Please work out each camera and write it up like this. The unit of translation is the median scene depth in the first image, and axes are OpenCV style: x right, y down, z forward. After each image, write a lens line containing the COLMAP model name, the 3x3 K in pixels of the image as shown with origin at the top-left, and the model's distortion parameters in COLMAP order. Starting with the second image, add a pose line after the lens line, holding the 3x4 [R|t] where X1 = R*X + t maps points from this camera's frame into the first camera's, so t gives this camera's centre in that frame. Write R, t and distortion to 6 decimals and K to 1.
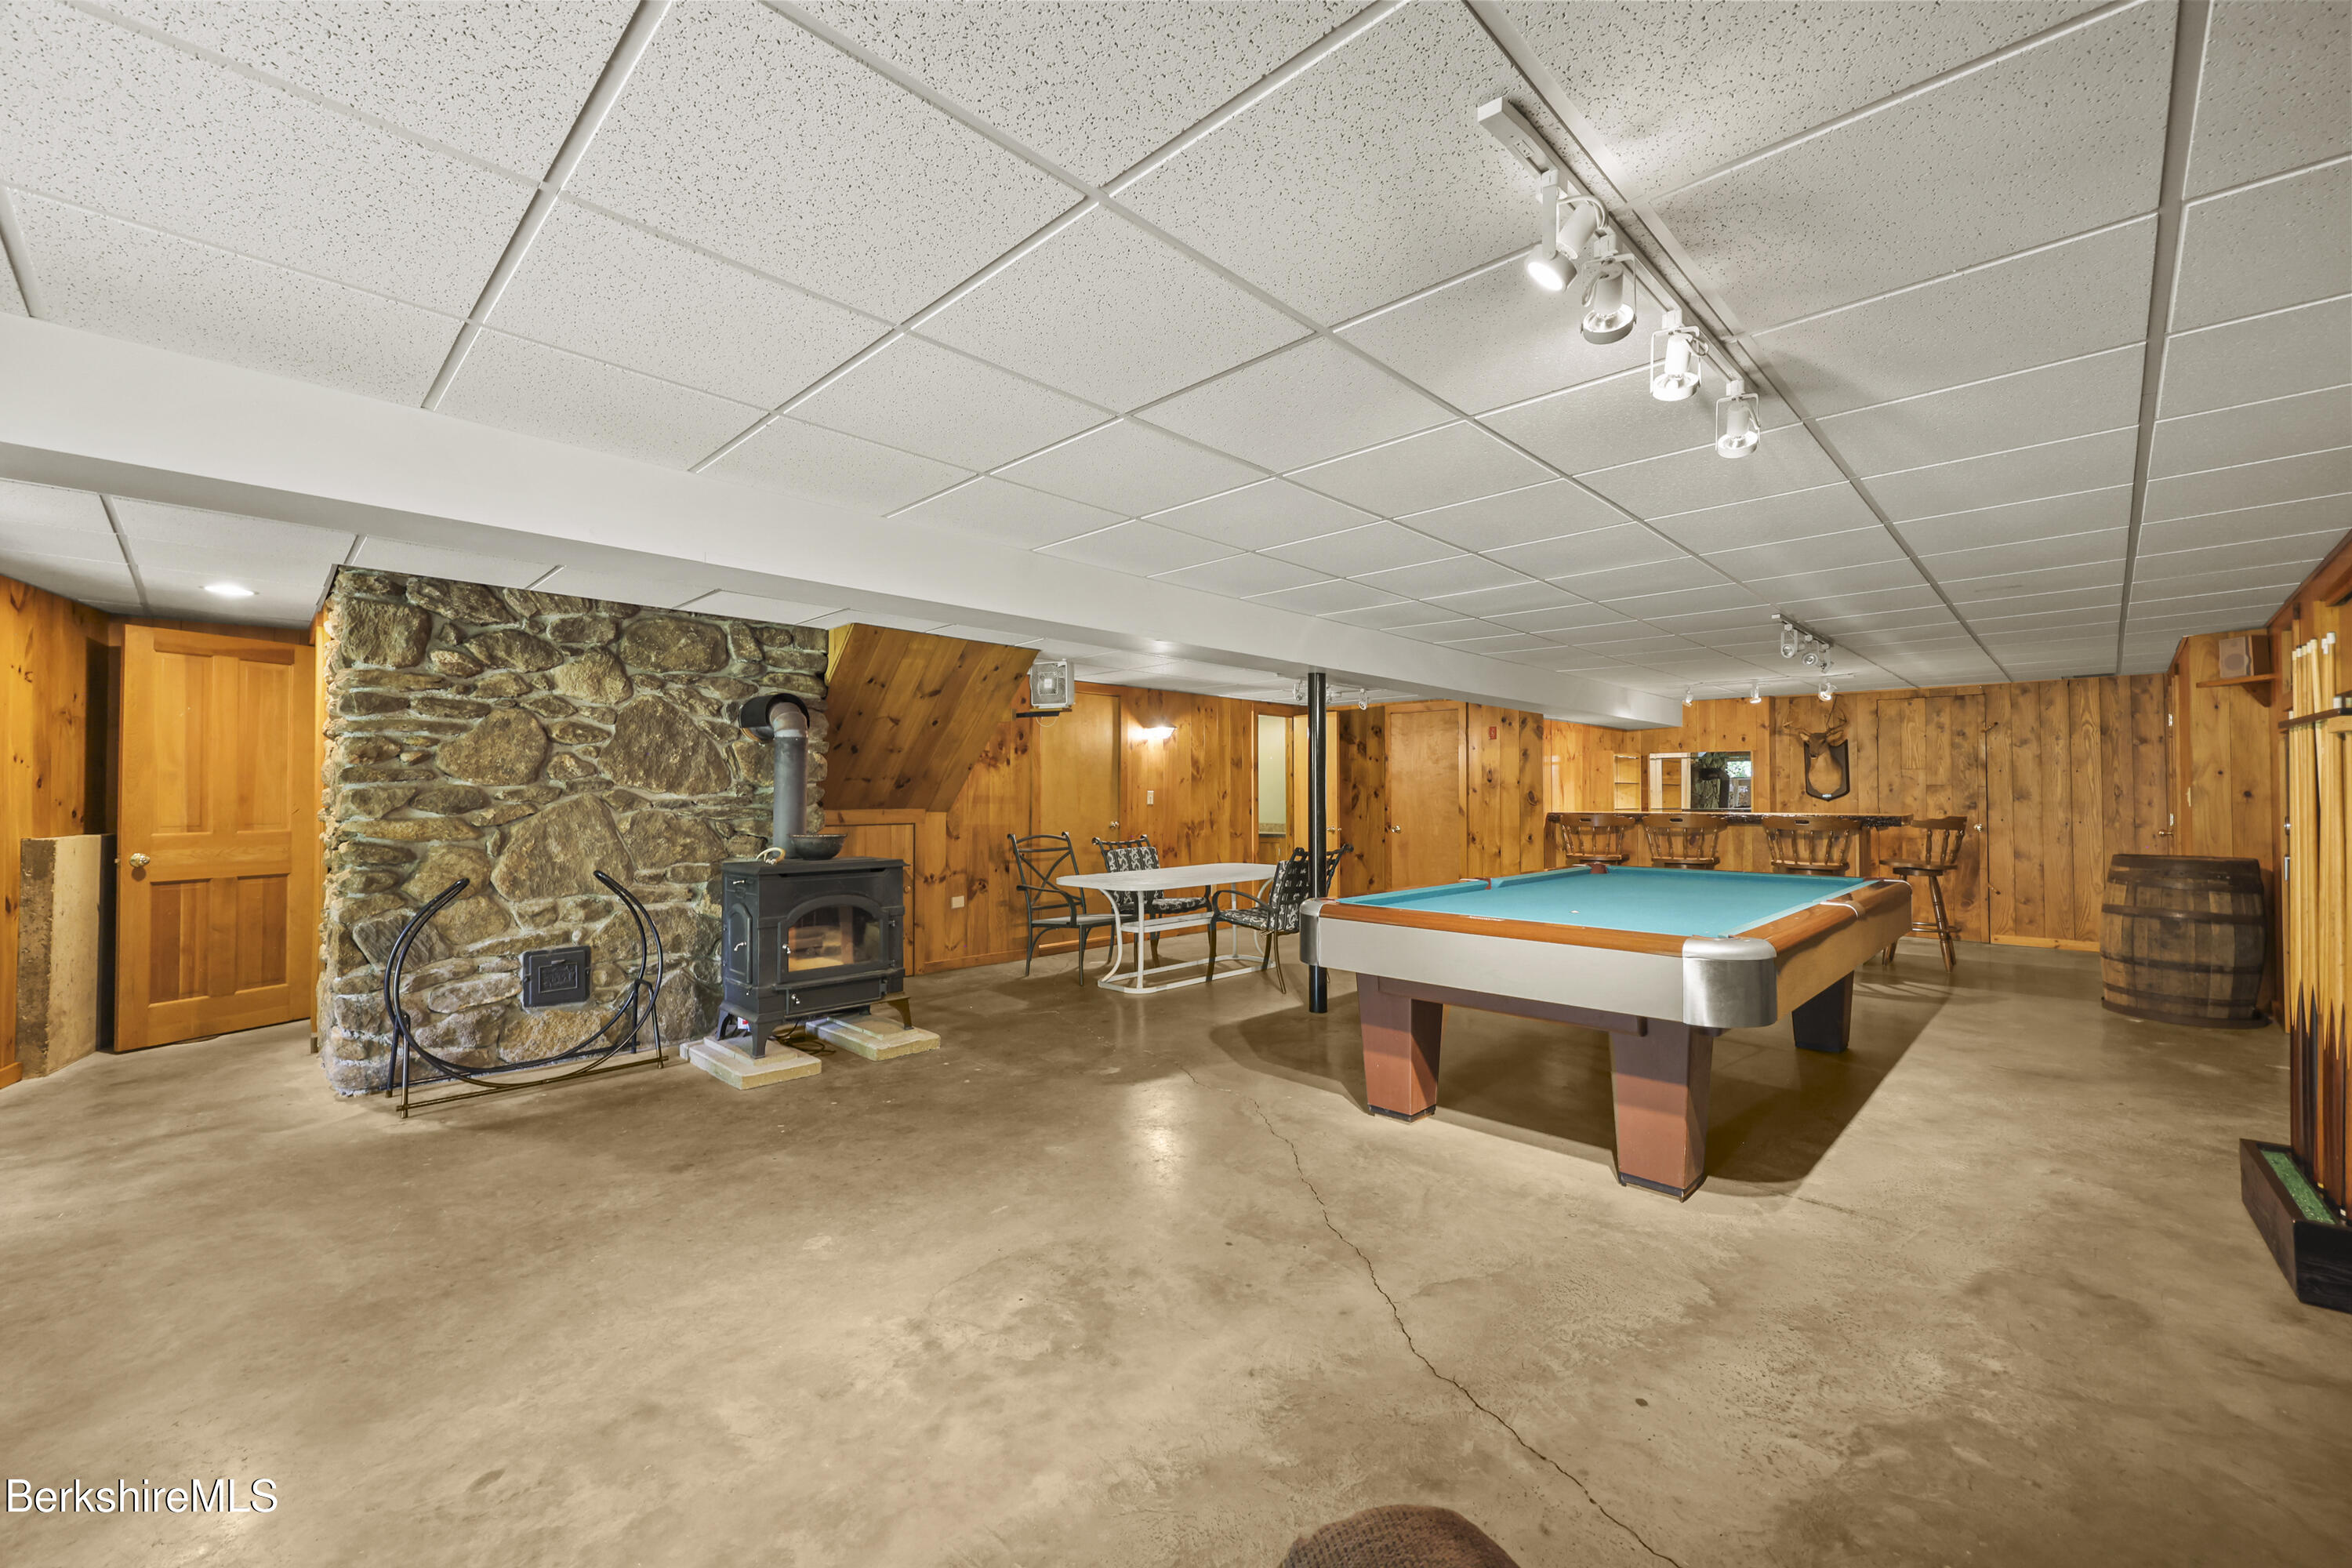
lens RADIAL K [[960.0, 0, 1200.9], [0, 960.0, 784.4], [0, 0, 1]] dist [-0.000071, 0.000286]
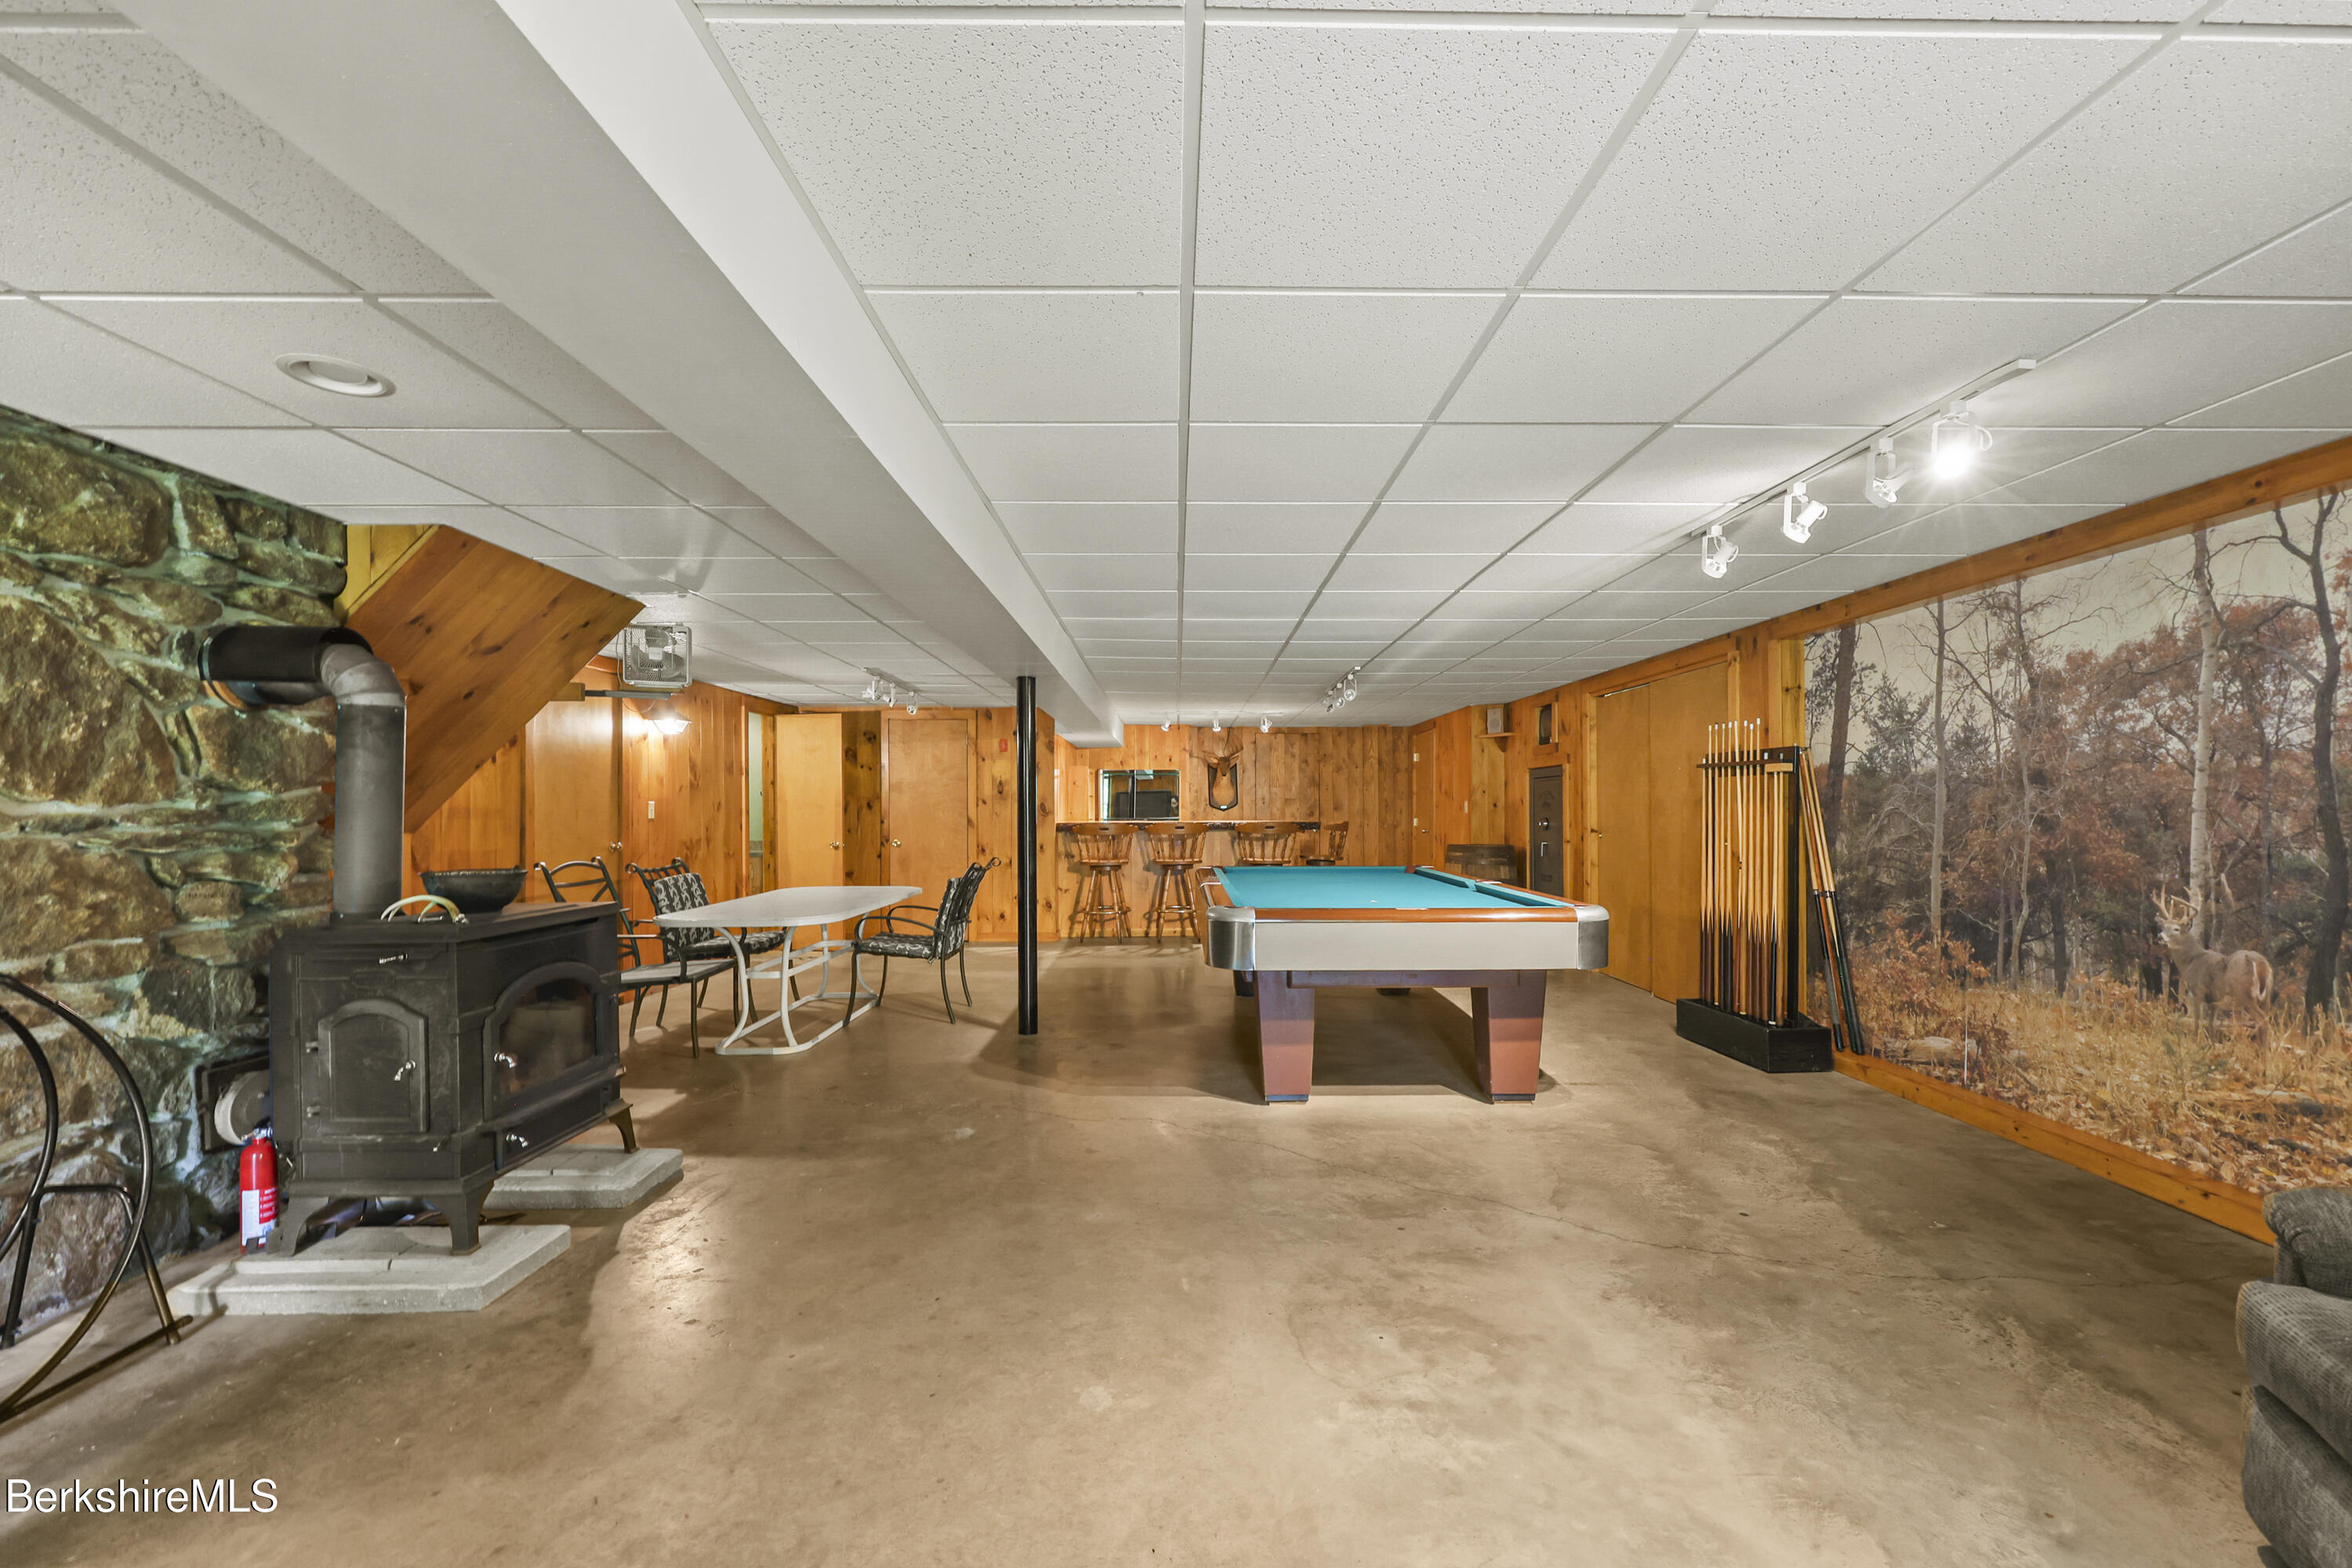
lens RADIAL K [[960.0, 0, 1216.5], [0, 960.0, 815.1], [0, 0, 1]] dist [-0.000071, 0.000286]
pose [[0.701197, -0.006871, 0.712934, -0.472618], [-0.006723, 0.999845, 0.016249, 0.003722], [-0.712936, -0.016187, 0.701042, 0.224486]]
